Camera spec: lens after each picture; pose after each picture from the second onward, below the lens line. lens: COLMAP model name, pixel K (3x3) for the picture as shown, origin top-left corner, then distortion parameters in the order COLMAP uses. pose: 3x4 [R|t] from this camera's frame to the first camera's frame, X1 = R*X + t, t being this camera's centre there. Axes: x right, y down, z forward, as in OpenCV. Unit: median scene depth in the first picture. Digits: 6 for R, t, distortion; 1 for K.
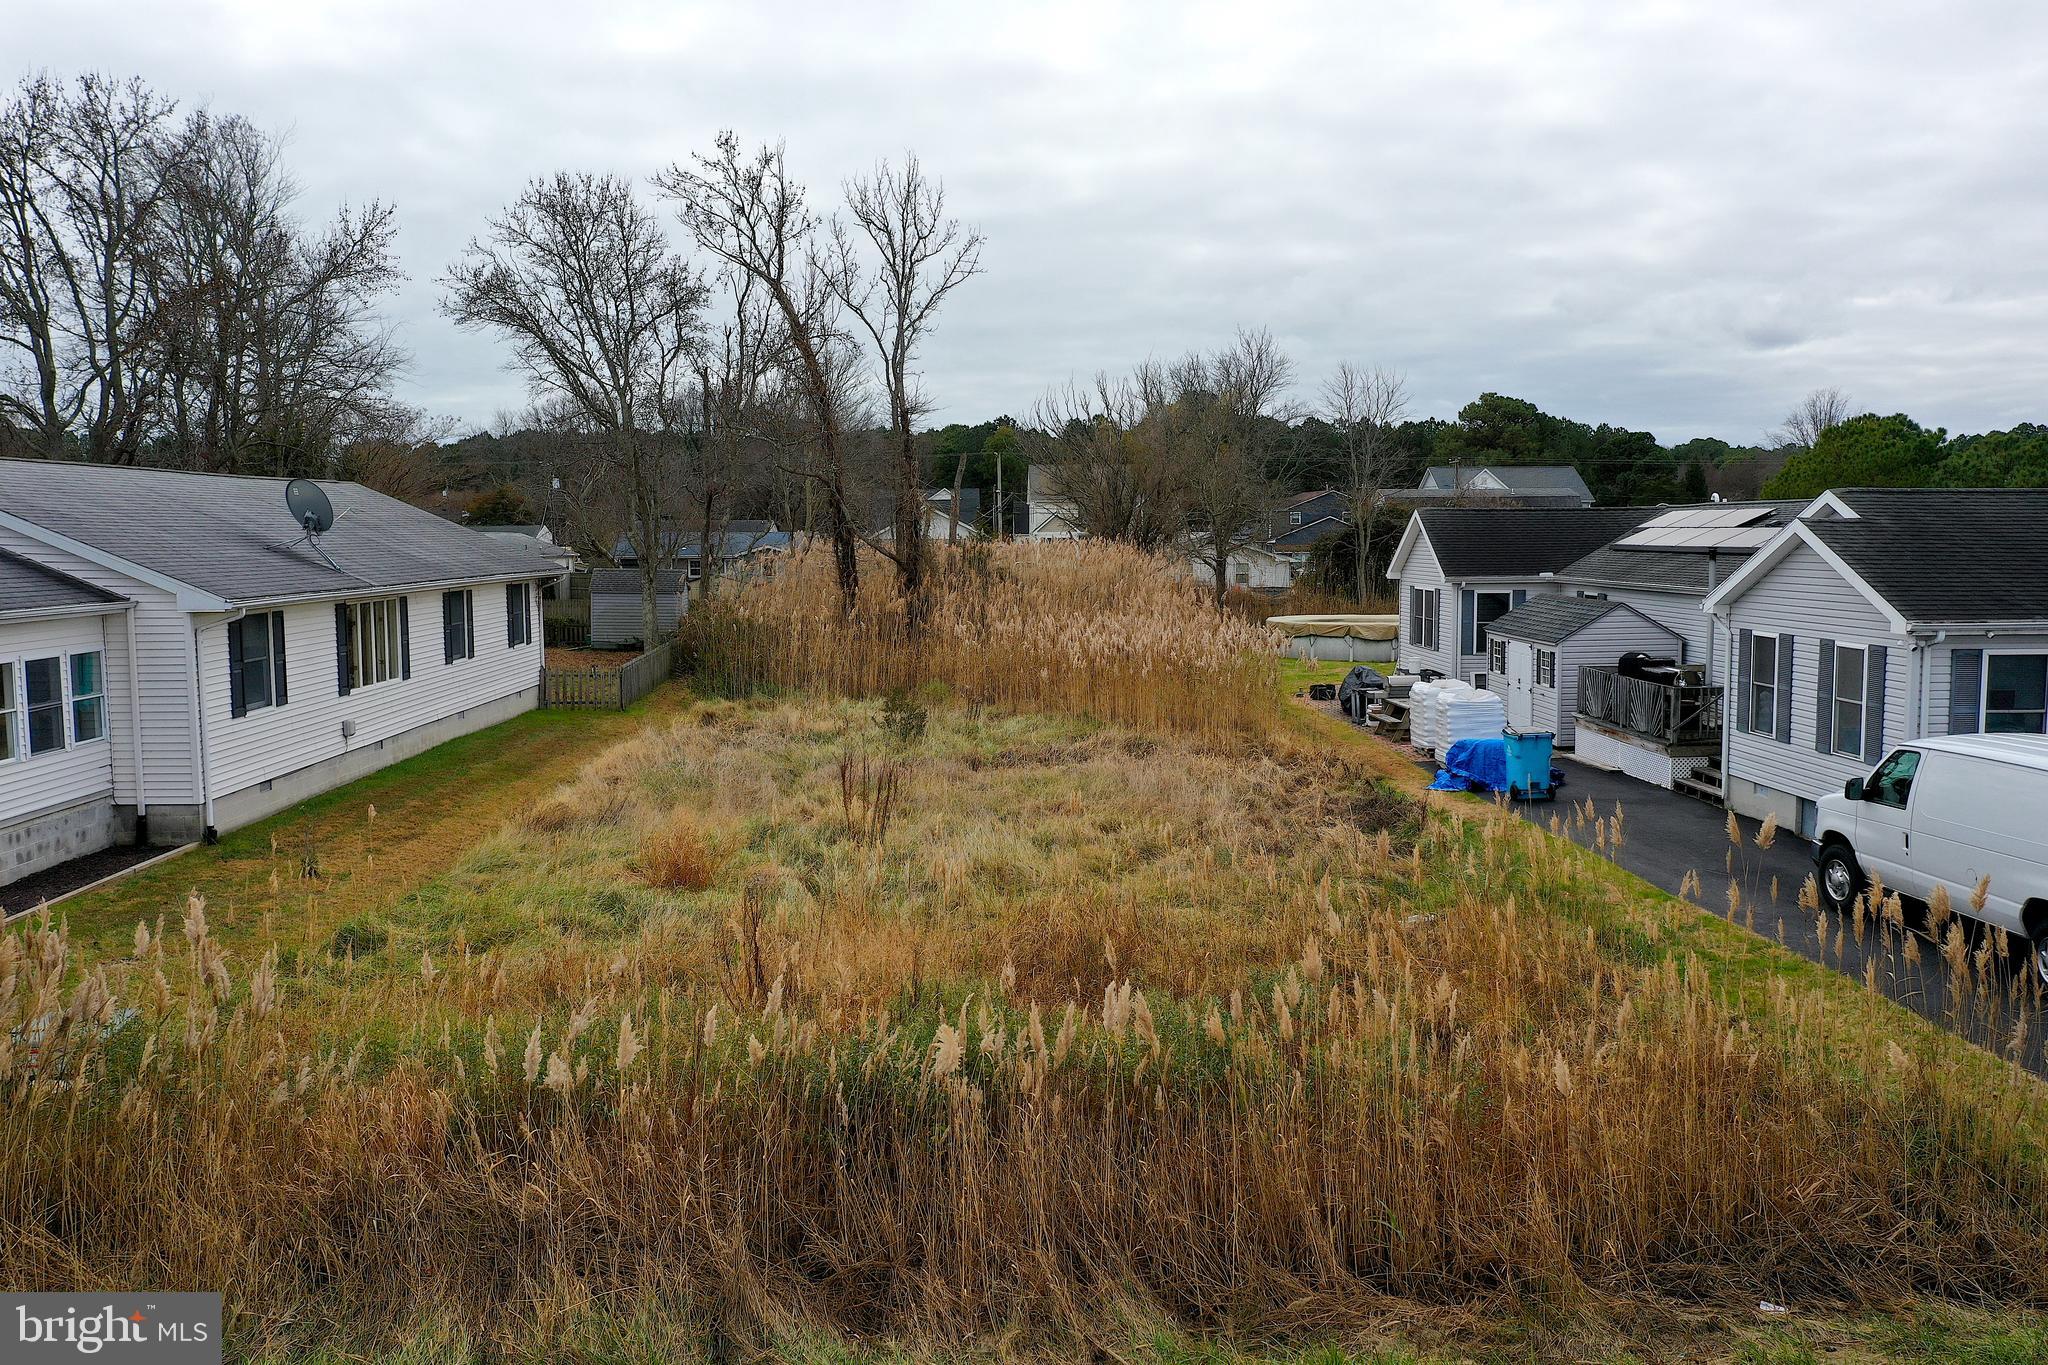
lens RADIAL K [[1626.0, 0, 1031.0], [0, 1626.0, 680.5], [0, 0, 1]] dist [0.001819, -0.003040]
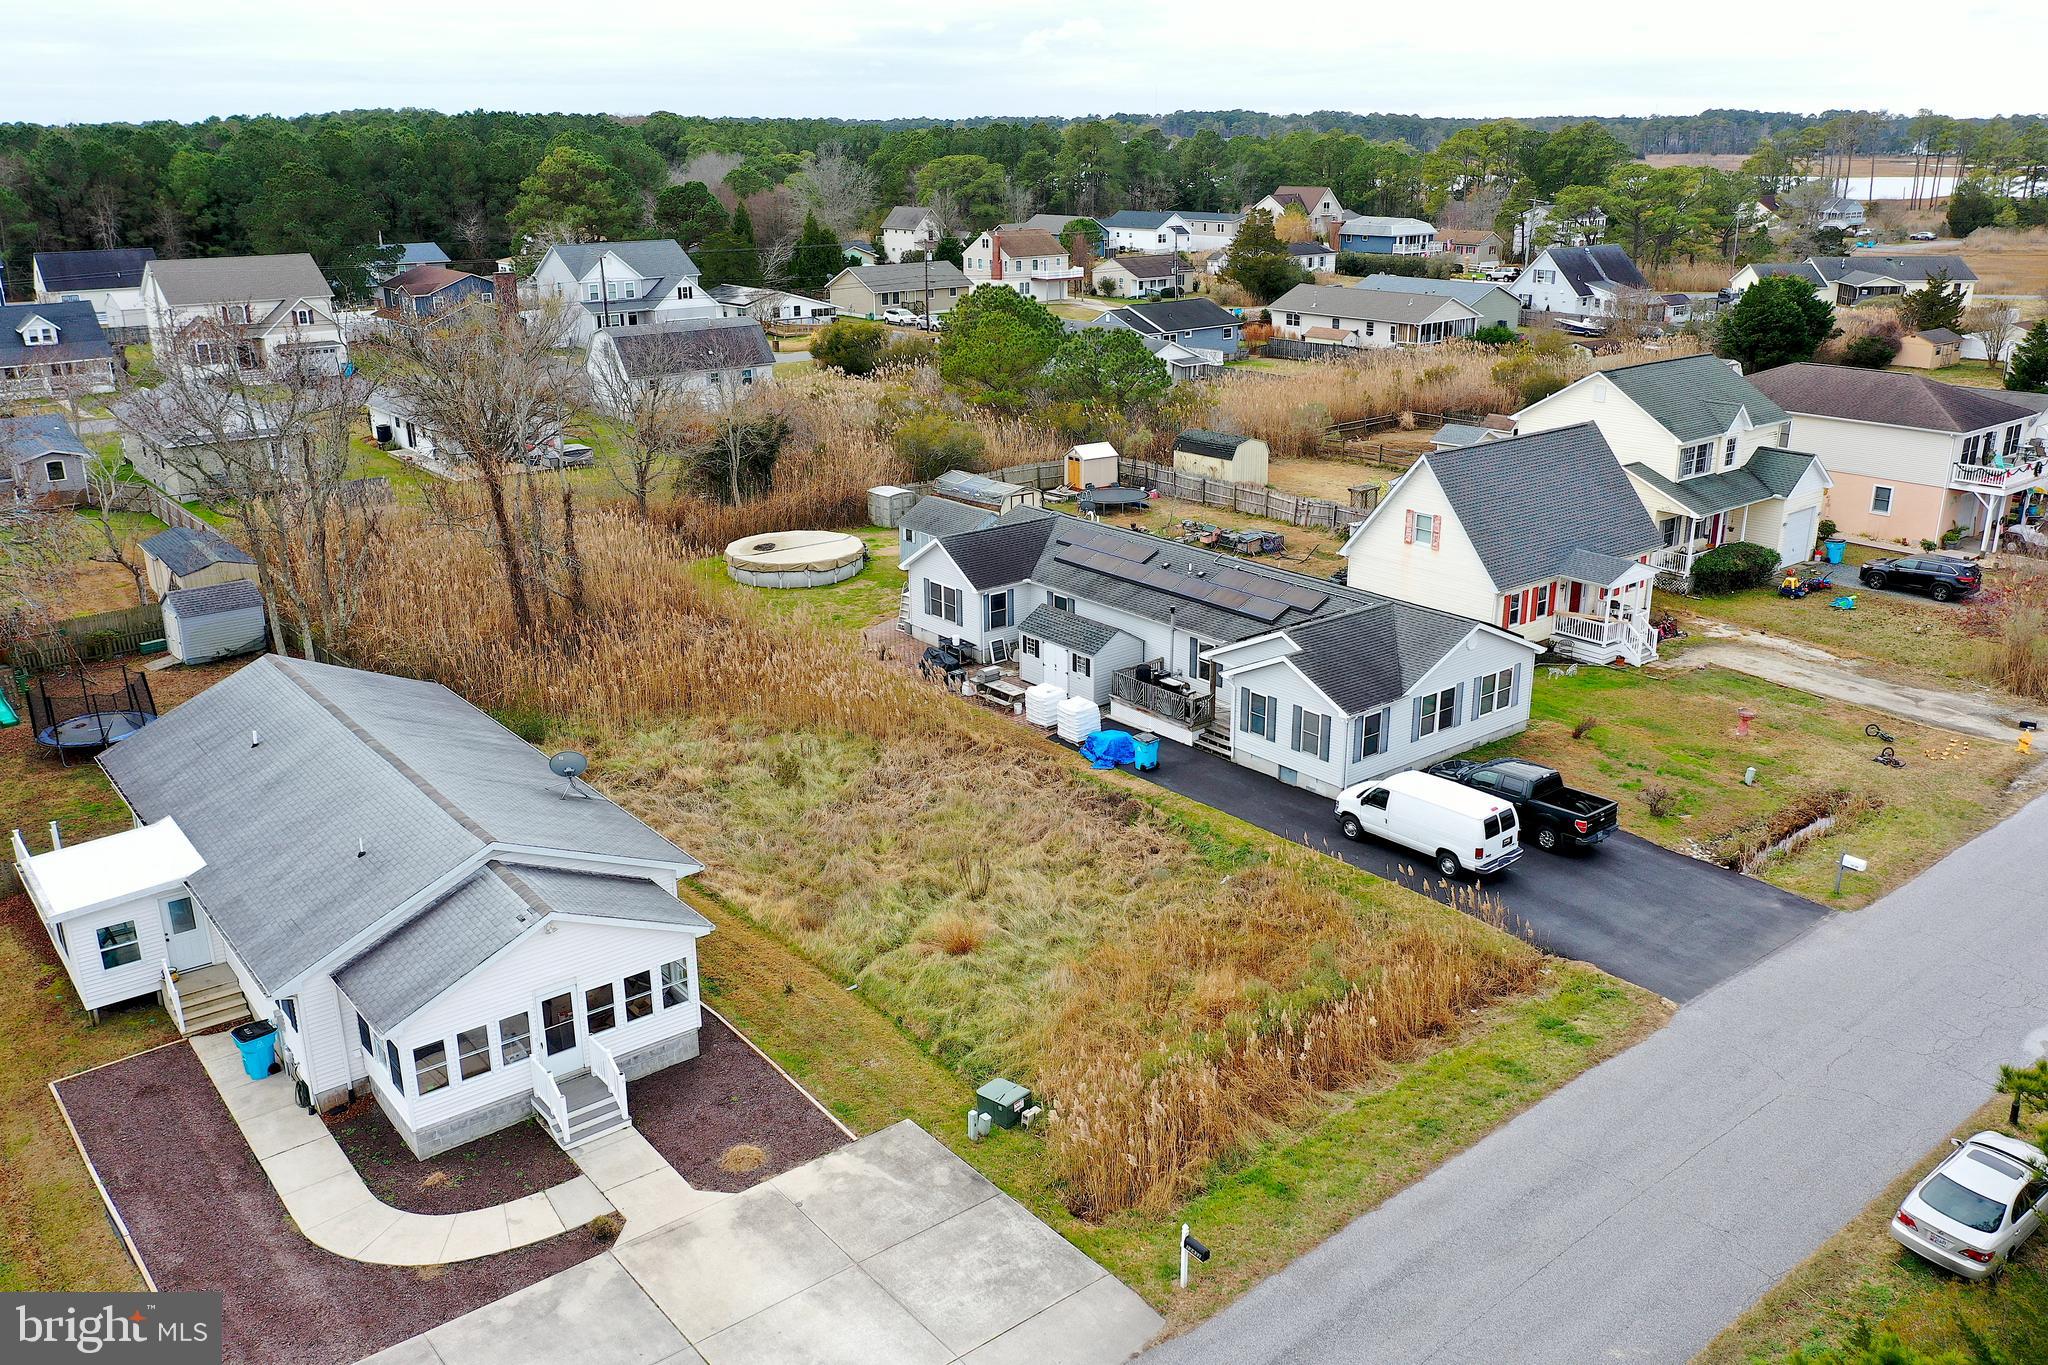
lens RADIAL K [[1626.0, 0, 1031.0], [0, 1626.0, 680.5], [0, 0, 1]] dist [0.001819, -0.003040]
pose [[0.802877, -0.196869, 0.562700, -1.129632], [0.065320, 0.967266, 0.245213, -0.655689], [-0.592555, -0.160121, 0.789455, -0.625759]]
